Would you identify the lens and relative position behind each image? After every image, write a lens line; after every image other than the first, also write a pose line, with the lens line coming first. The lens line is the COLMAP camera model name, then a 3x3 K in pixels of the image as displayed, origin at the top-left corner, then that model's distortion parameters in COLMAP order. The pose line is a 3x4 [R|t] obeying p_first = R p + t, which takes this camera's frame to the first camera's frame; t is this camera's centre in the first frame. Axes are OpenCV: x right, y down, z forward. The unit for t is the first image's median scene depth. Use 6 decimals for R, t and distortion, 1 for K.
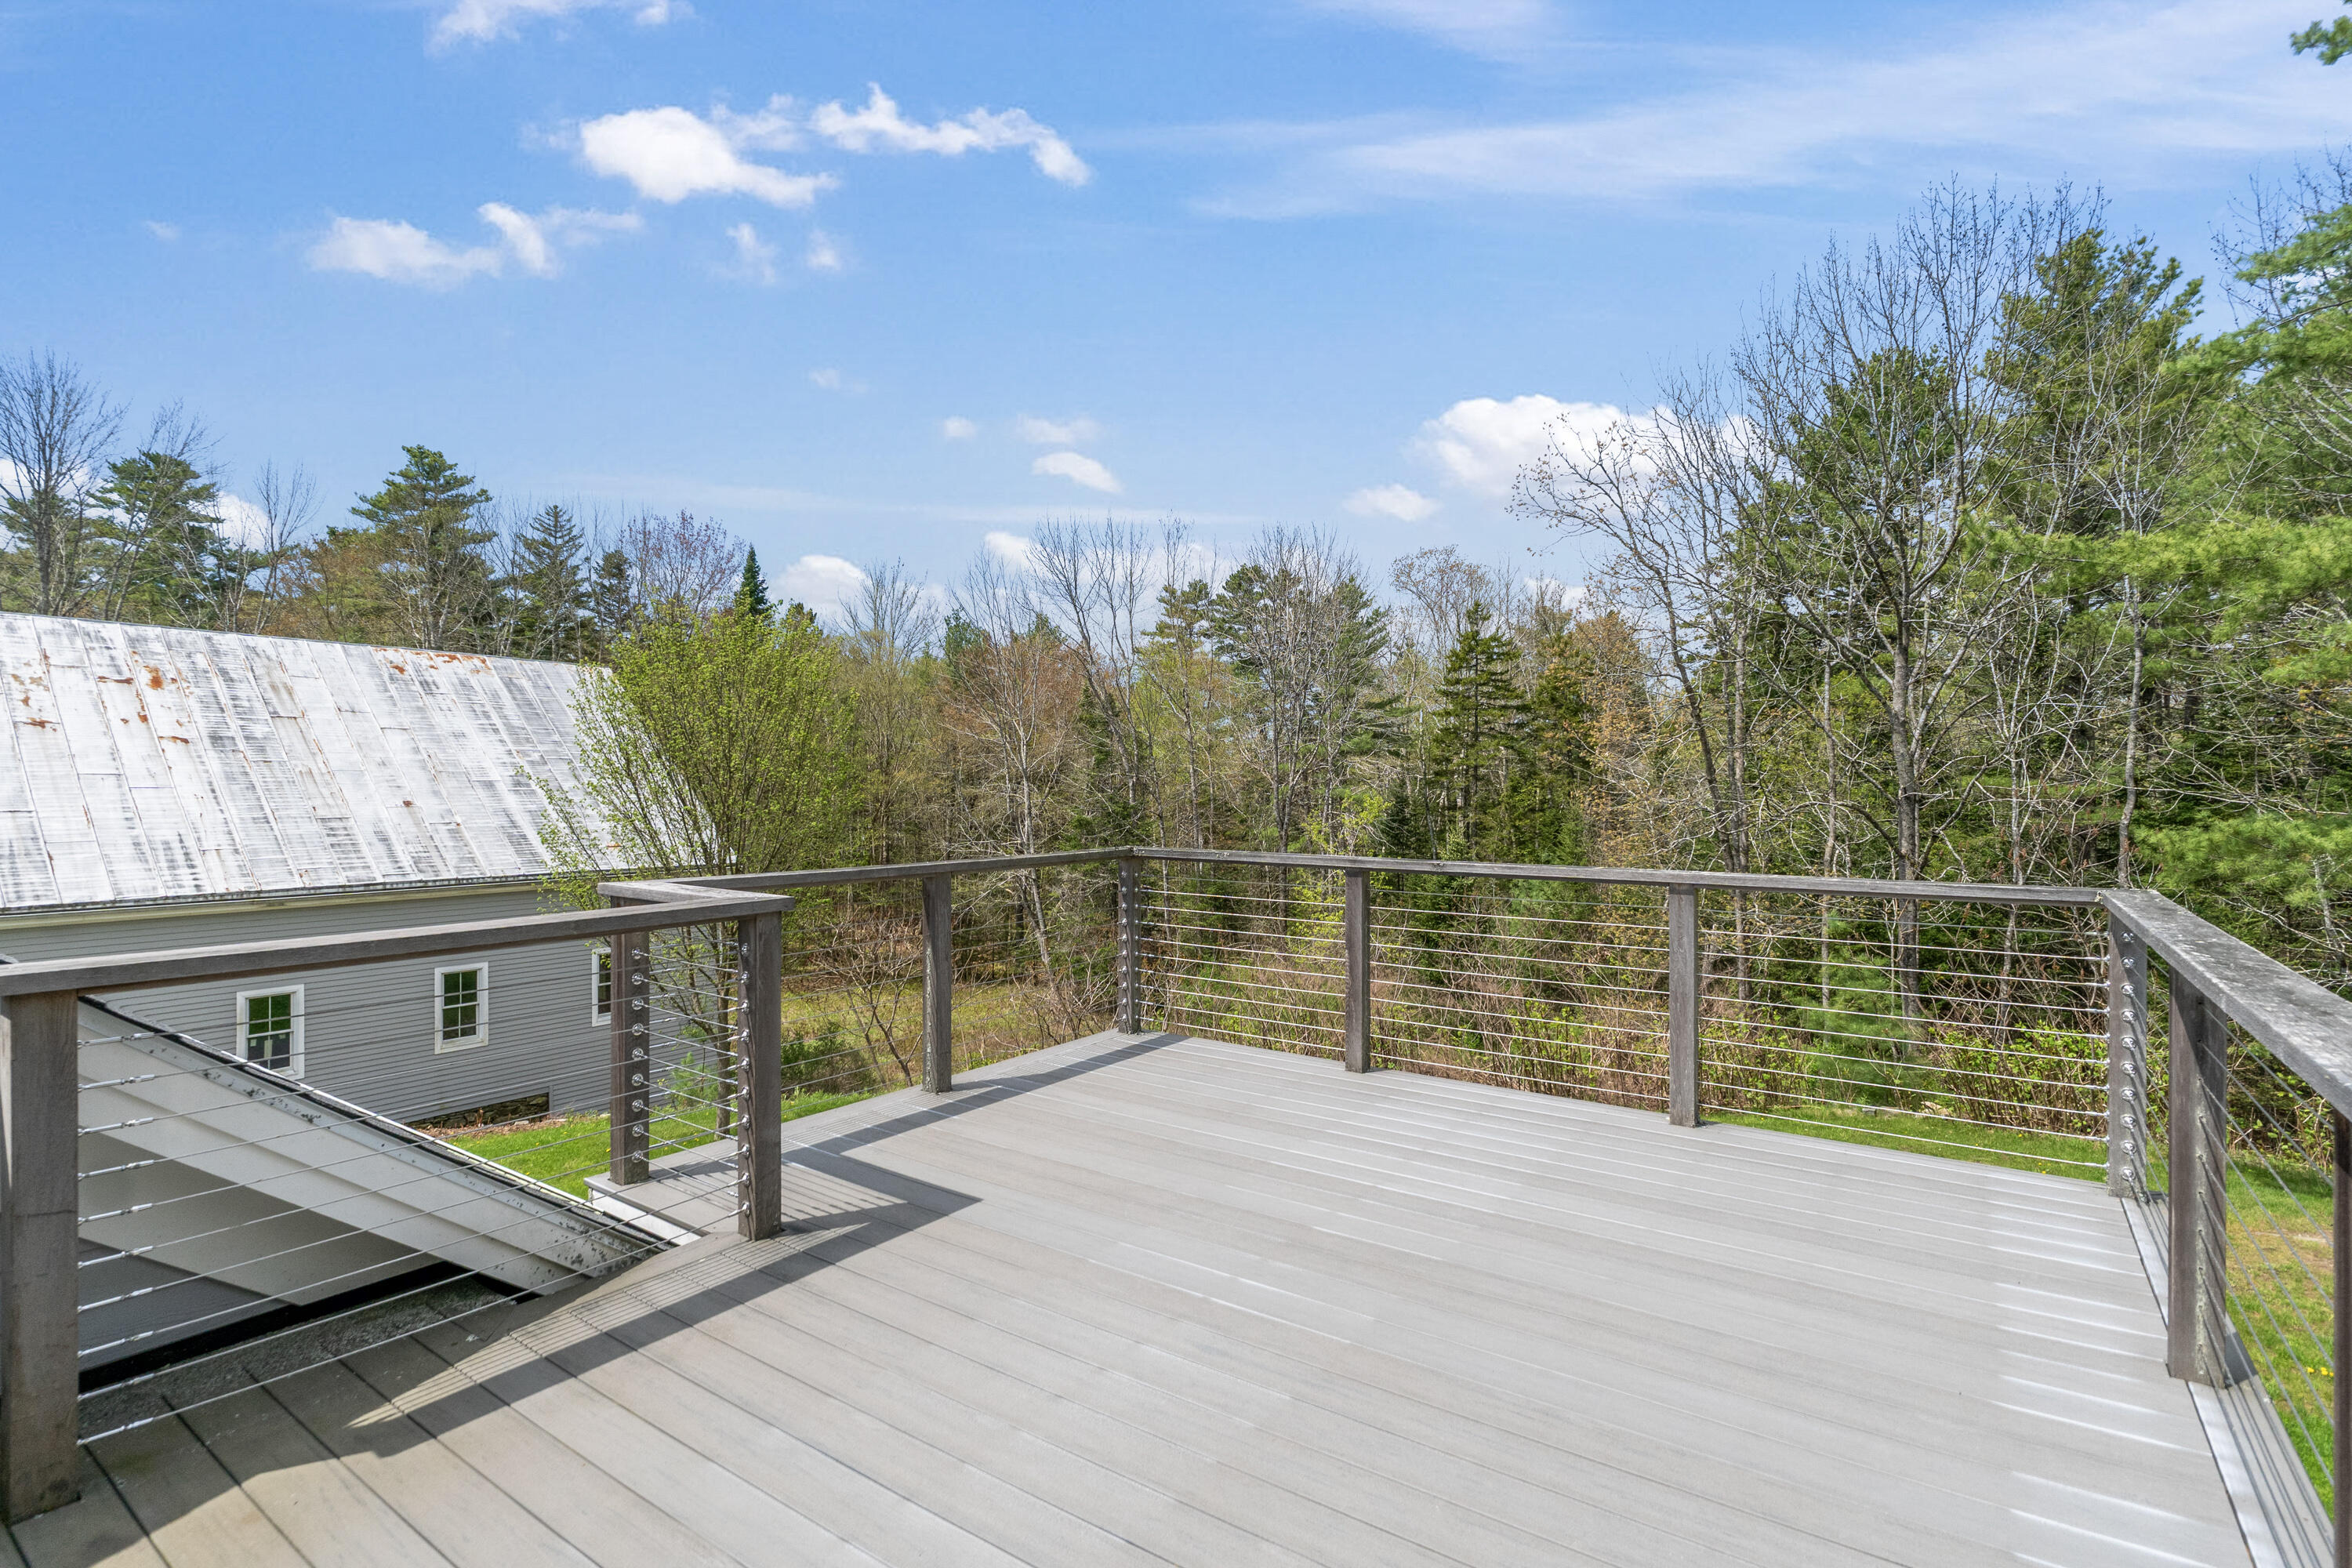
lens RADIAL K [[1123.0, 0, 1177.6], [0, 1123.0, 772.2], [0, 0, 1]] dist [0.000929, -0.000173]
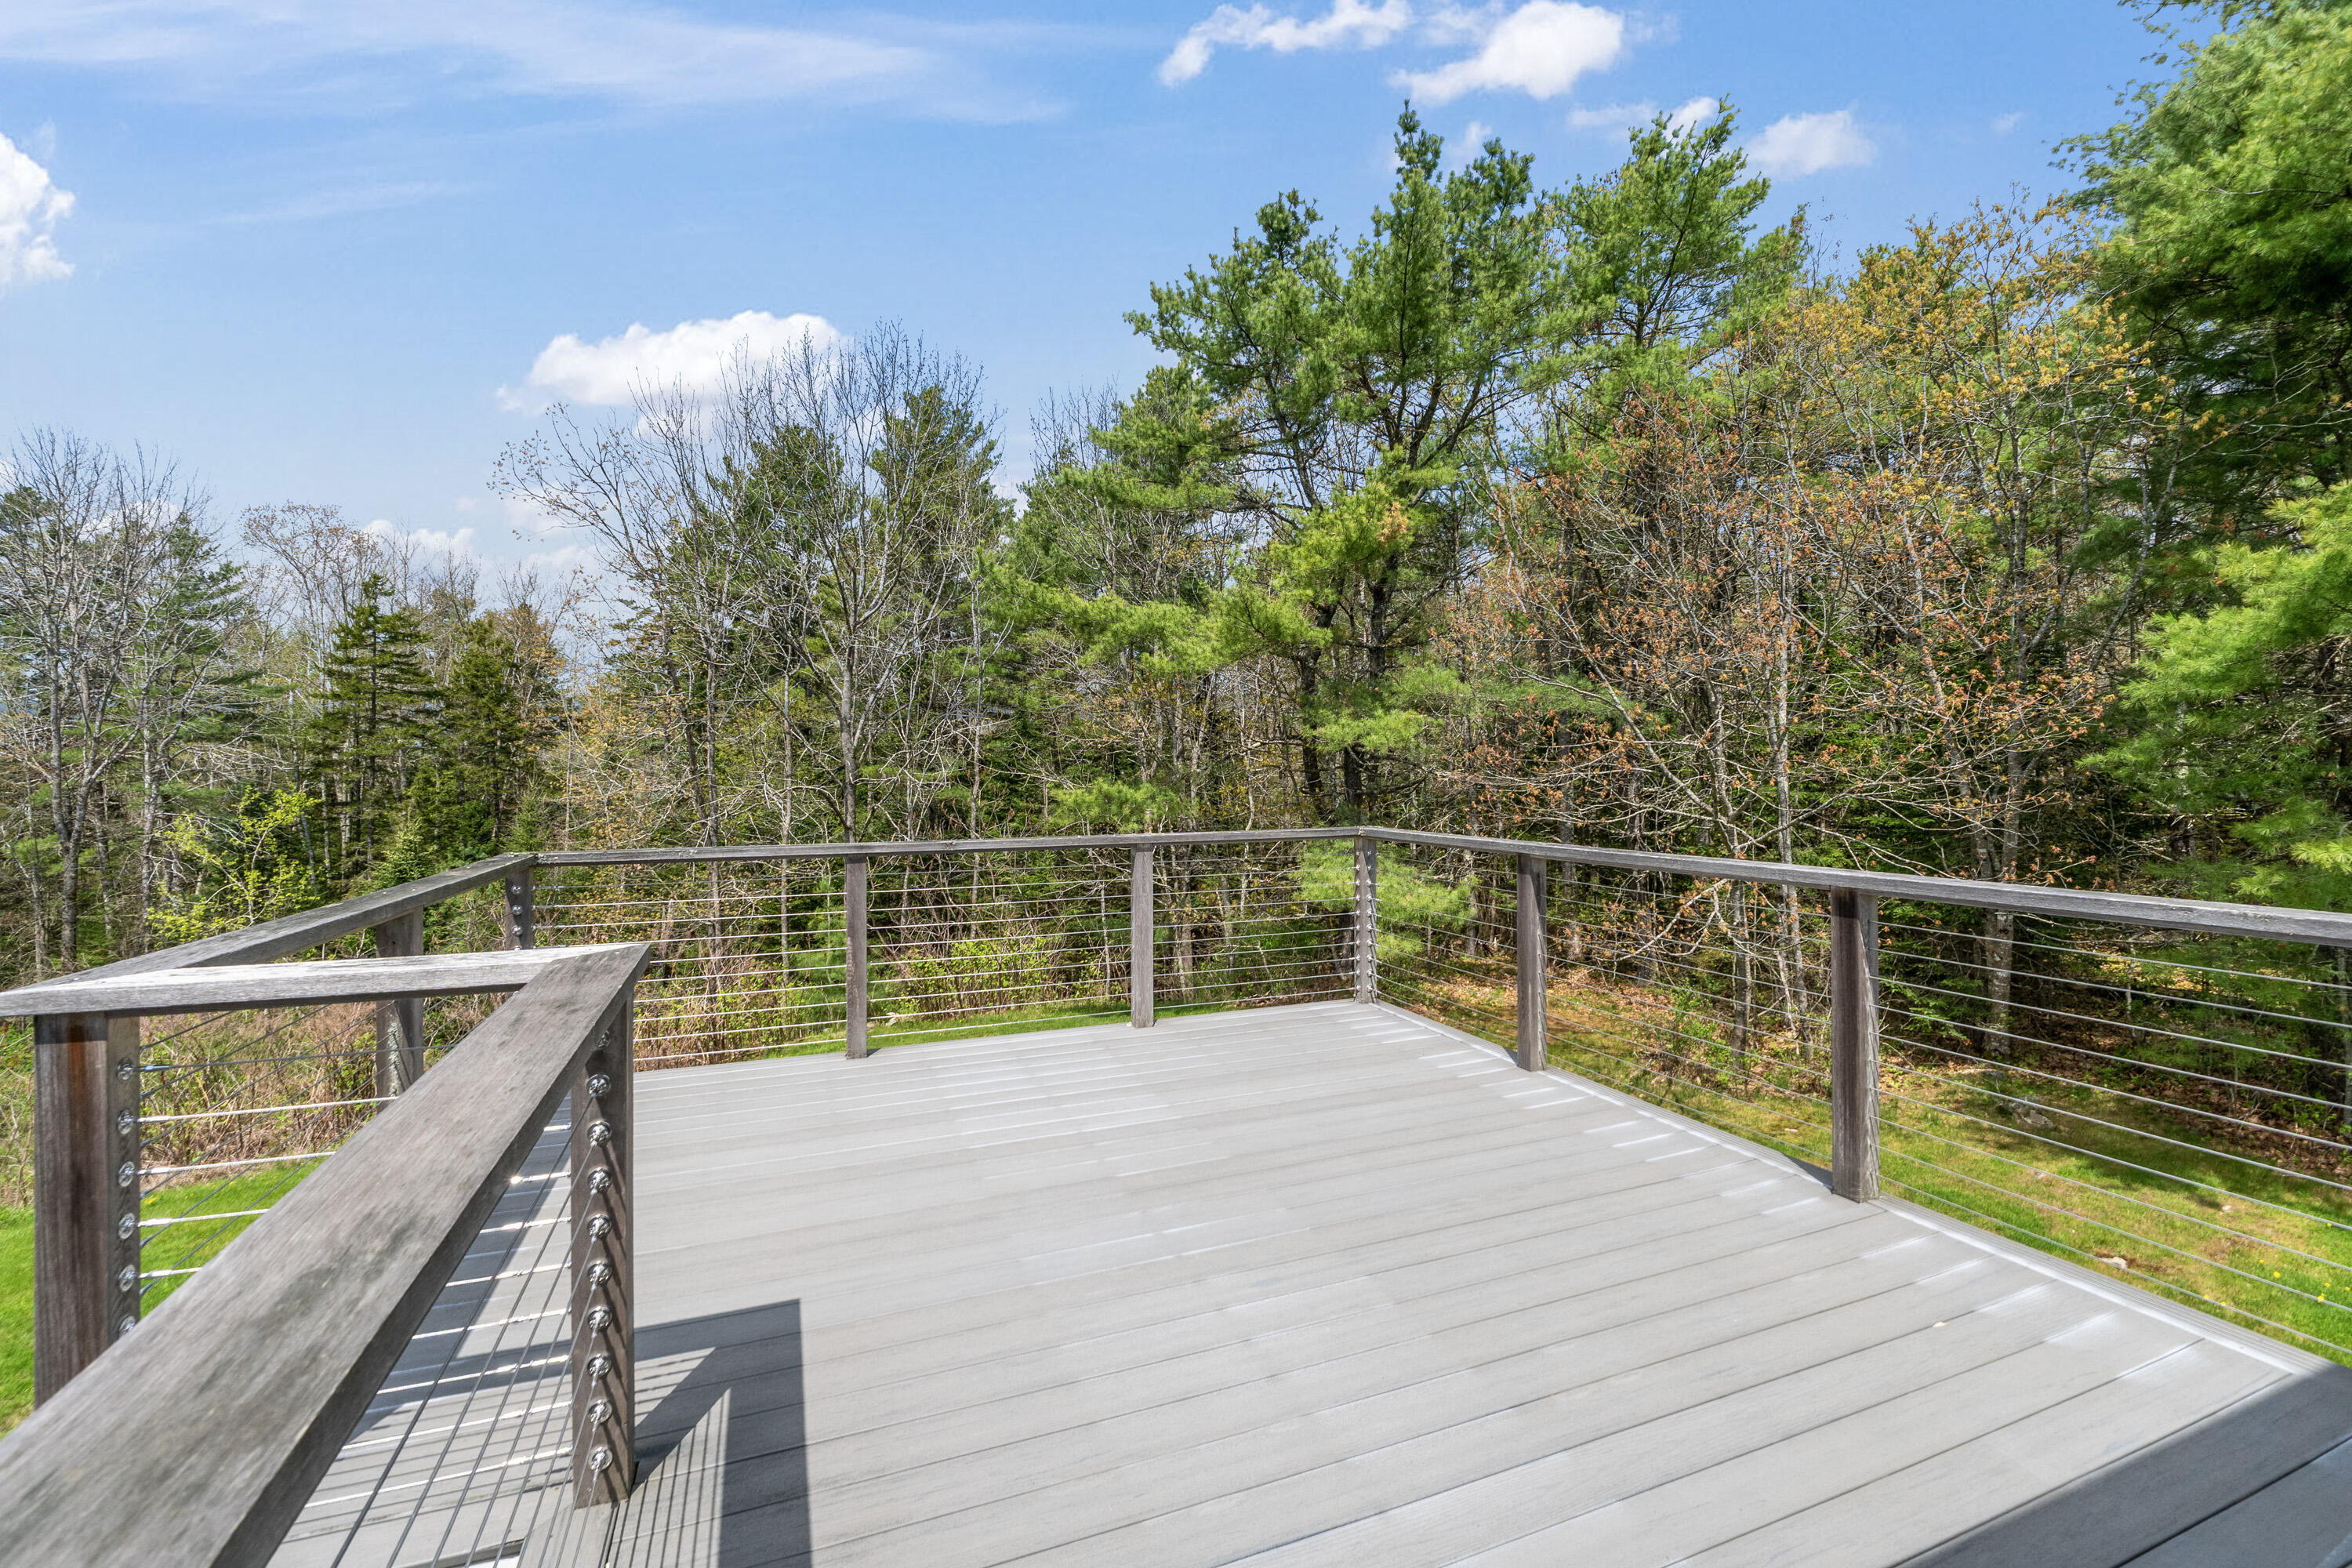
lens RADIAL K [[985.2, 0, 1173.3], [0, 985.2, 772.7], [0, 0, 1]] dist [-0.003583, -0.000730]
pose [[0.551782, -0.008148, 0.833948, -0.387163], [-0.000176, 0.999951, 0.009886, 0.002009], [-0.833988, -0.005602, 0.551754, 0.257011]]
